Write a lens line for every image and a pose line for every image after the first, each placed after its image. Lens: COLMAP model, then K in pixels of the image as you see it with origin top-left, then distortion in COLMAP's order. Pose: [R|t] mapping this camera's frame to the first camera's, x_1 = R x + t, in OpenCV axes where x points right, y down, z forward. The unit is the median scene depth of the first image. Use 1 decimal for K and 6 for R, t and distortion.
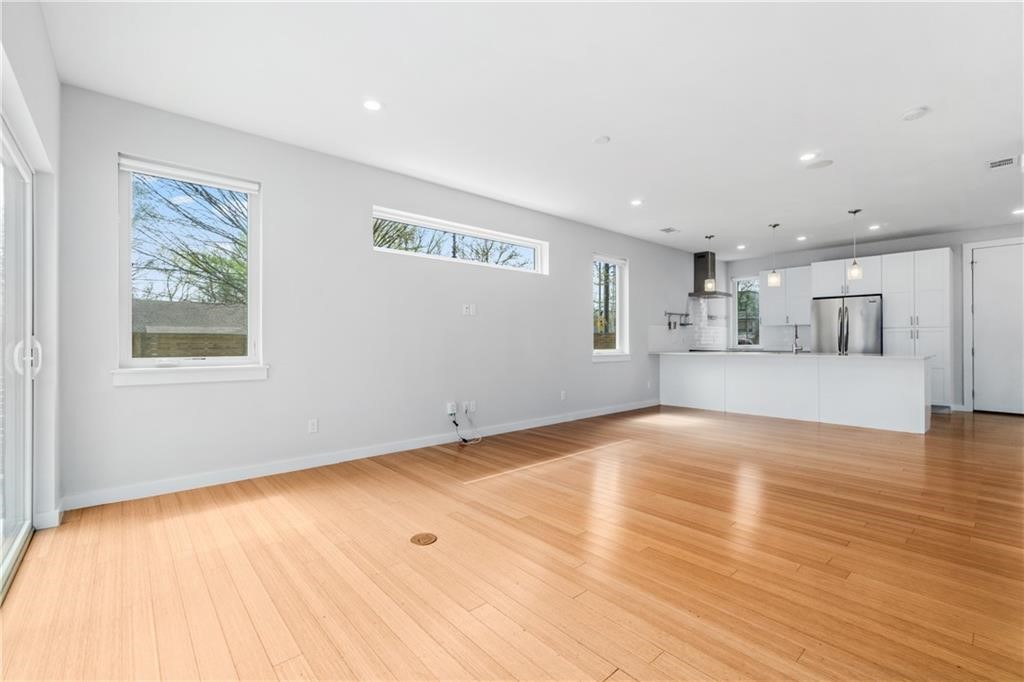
lens RADIAL K [[442.7, 0, 515.4], [0, 442.7, 339.1], [0, 0, 1]] dist [0.014359, -0.000005]
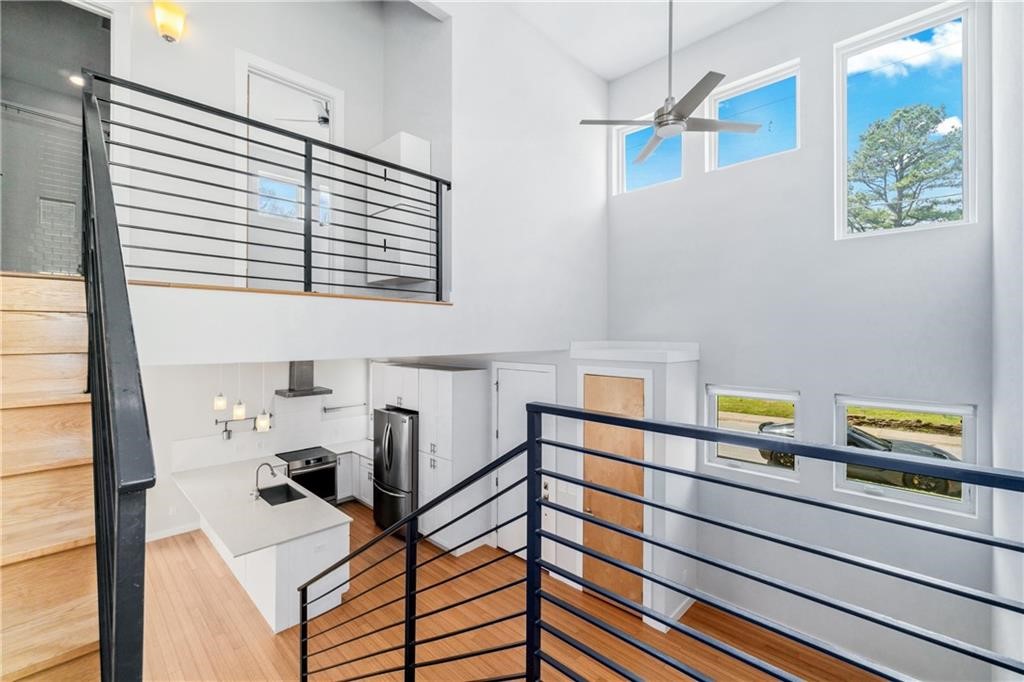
lens RADIAL K [[433.1, 0, 498.9], [0, 433.1, 335.2], [0, 0, 1]] dist [0.001631, 0.000491]
pose [[0.998762, 0.006314, 0.049332, 0.939712], [-0.006274, 0.999980, -0.000958, -0.255828], [-0.049337, 0.000647, 0.998782, 0.123363]]
